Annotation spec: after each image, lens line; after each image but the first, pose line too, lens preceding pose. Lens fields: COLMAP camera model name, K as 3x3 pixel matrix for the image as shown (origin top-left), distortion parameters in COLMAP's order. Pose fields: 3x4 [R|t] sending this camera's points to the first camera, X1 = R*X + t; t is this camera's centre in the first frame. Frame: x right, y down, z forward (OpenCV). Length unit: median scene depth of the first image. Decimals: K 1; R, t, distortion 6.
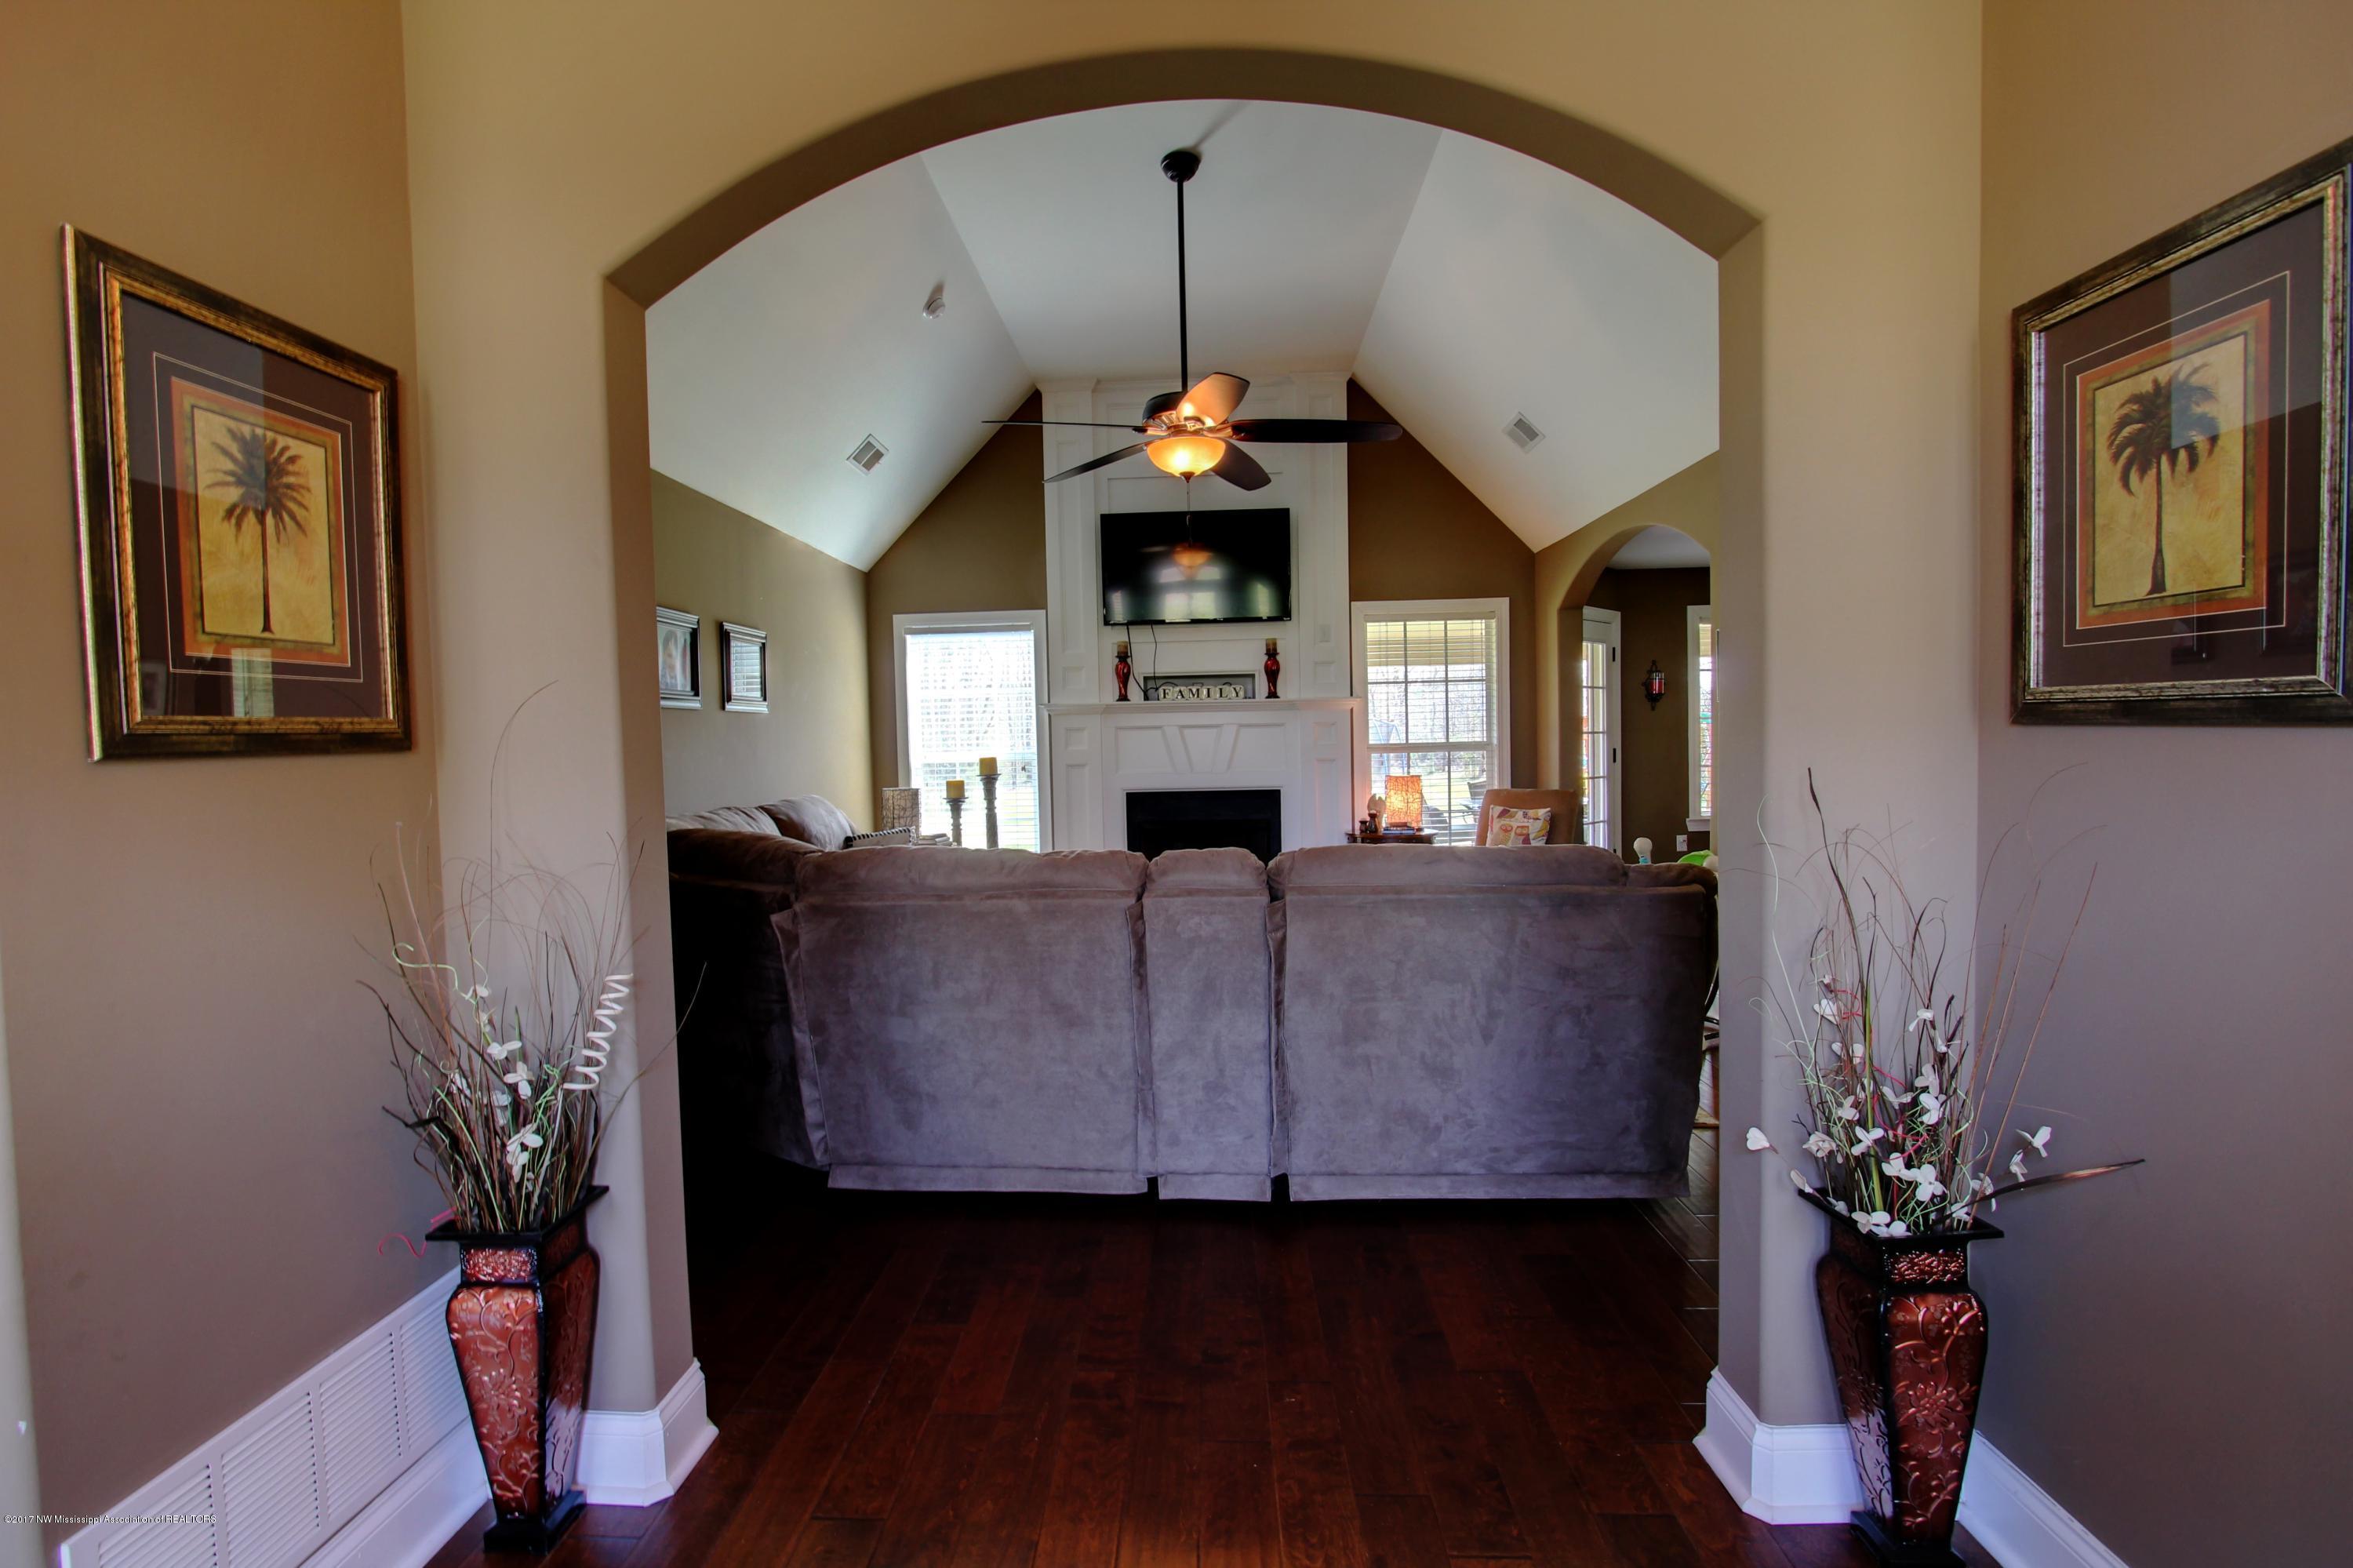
lens RADIAL K [[1084.7, 0, 1169.3], [0, 1084.7, 779.5], [0, 0, 1]] dist [-0.017710, 0.002340]
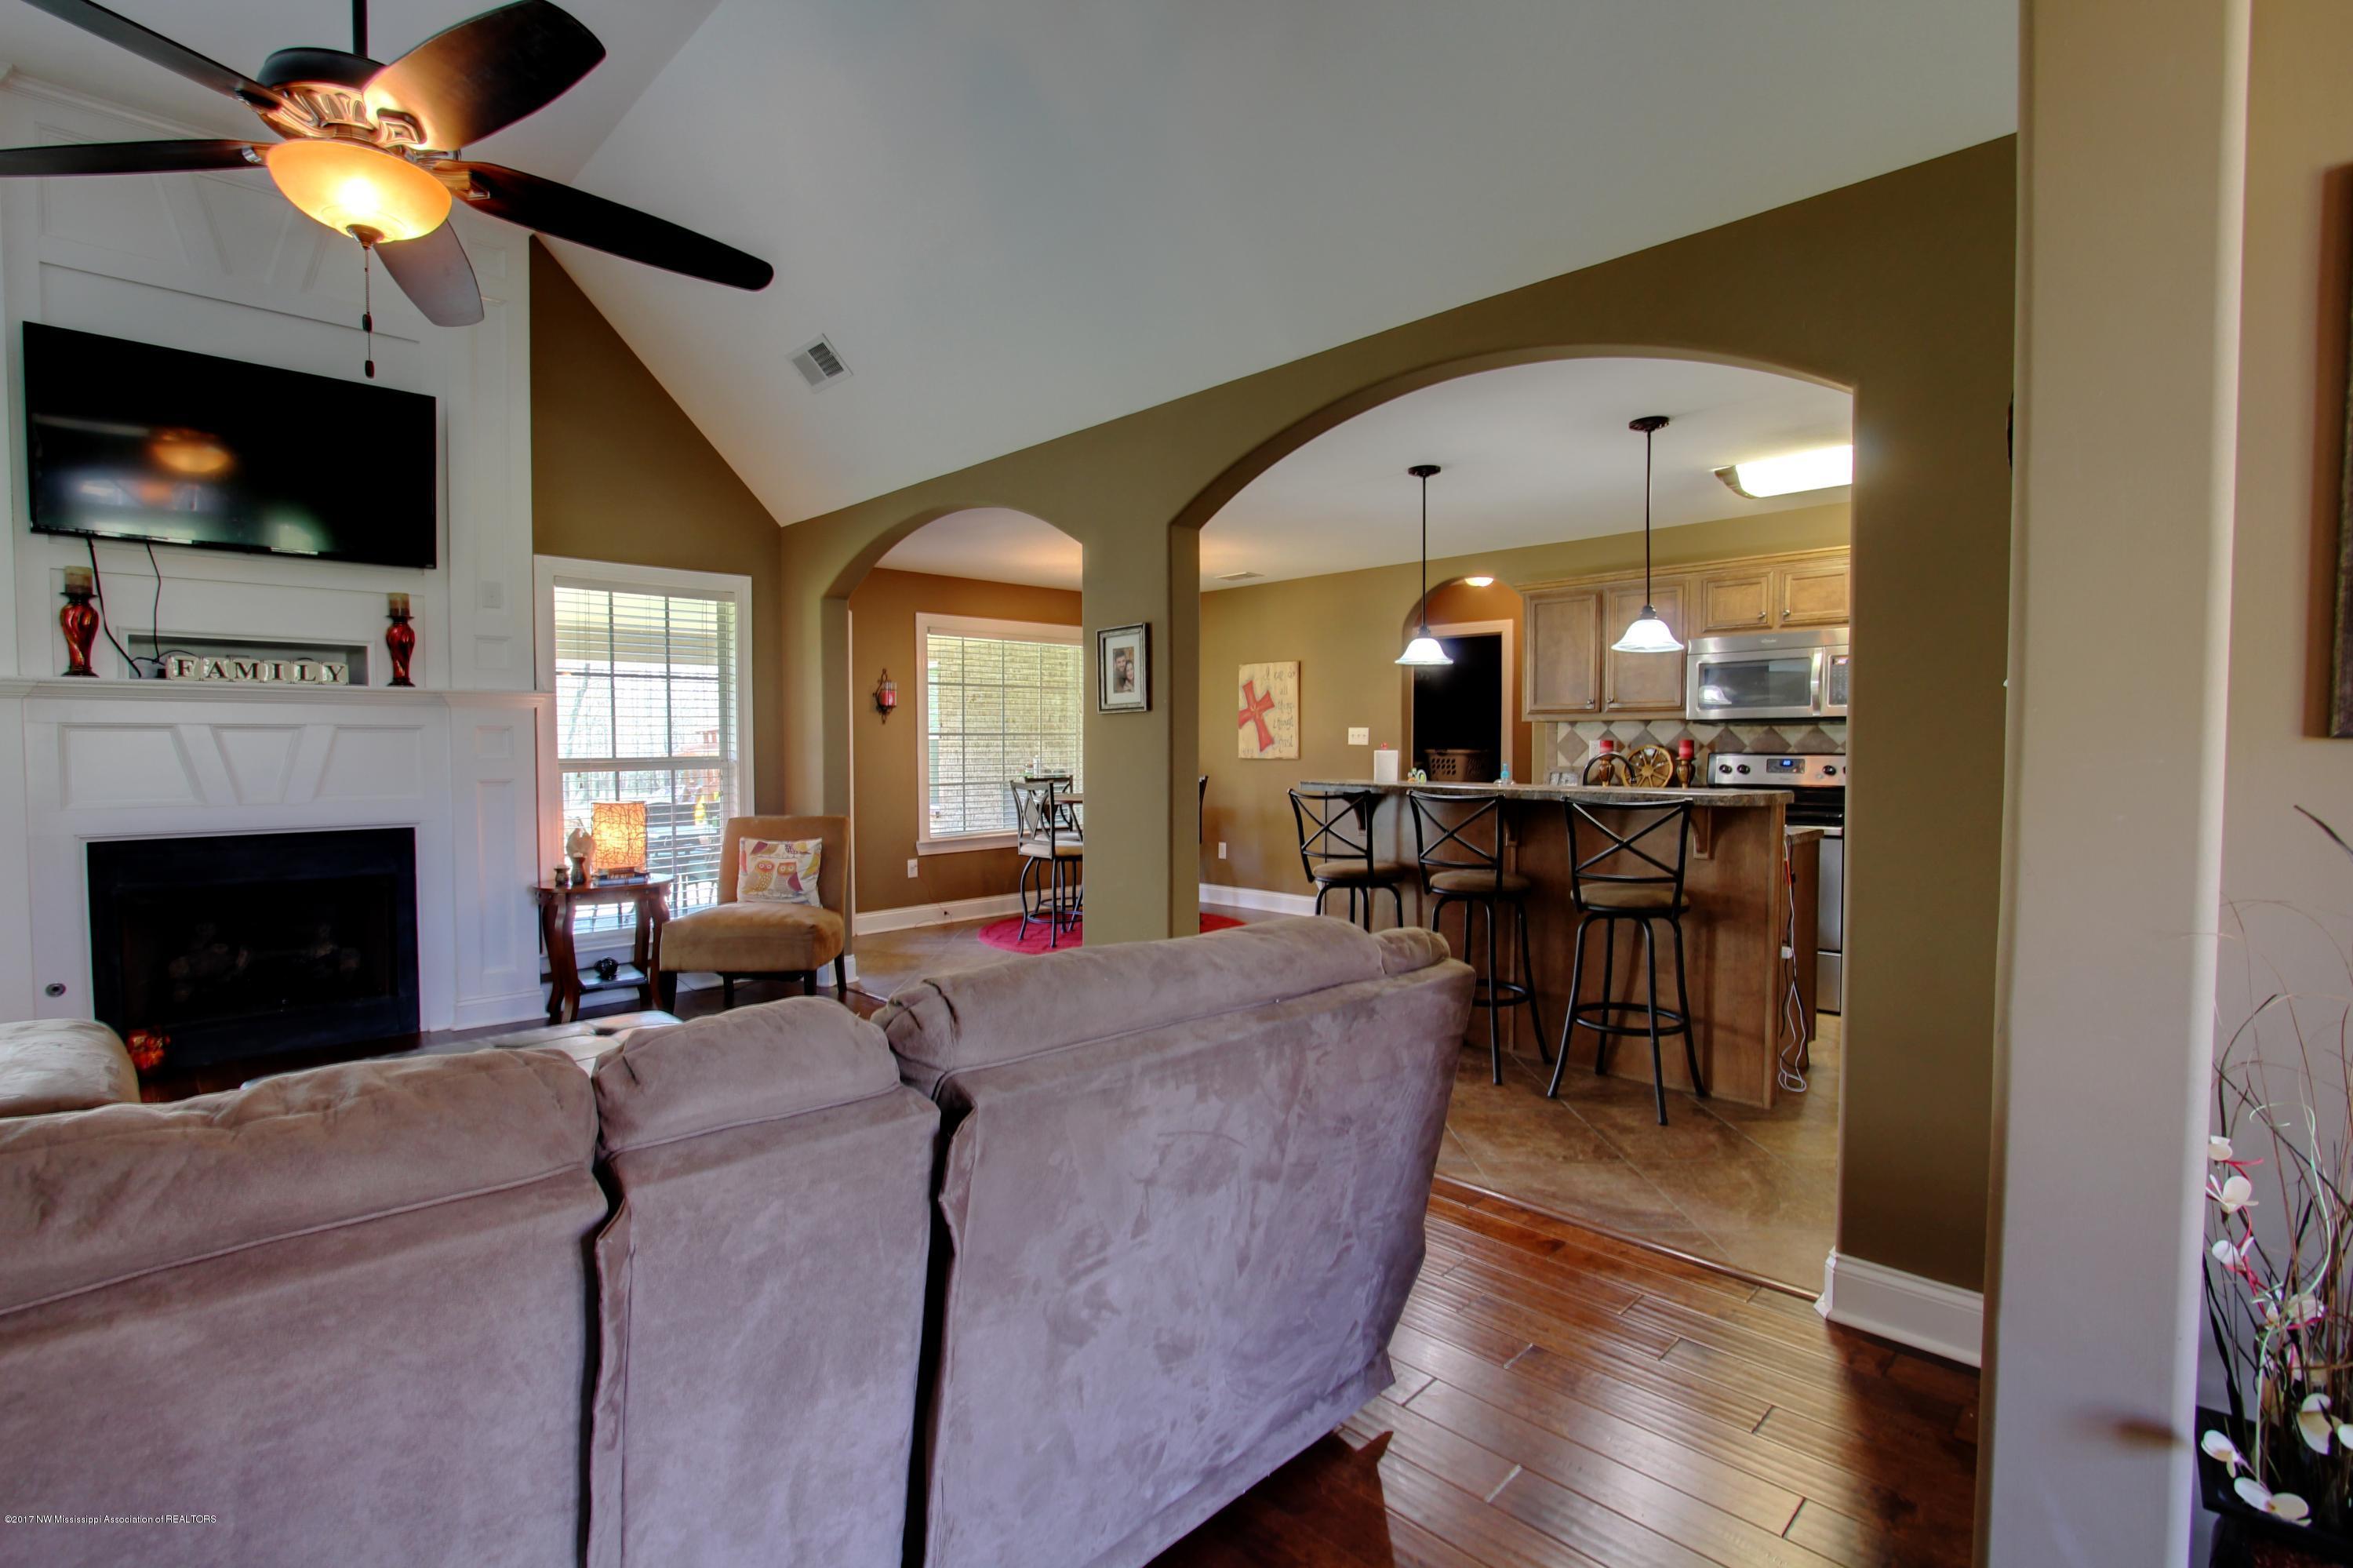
lens RADIAL K [[1084.7, 0, 1166.3], [0, 1084.7, 785.5], [0, 0, 1]] dist [-0.017710, 0.002340]
pose [[0.687025, -0.008577, 0.726583, -0.060031], [0.015870, 0.999869, -0.003203, -0.006977], [-0.726460, 0.013732, 0.687071, 0.241229]]
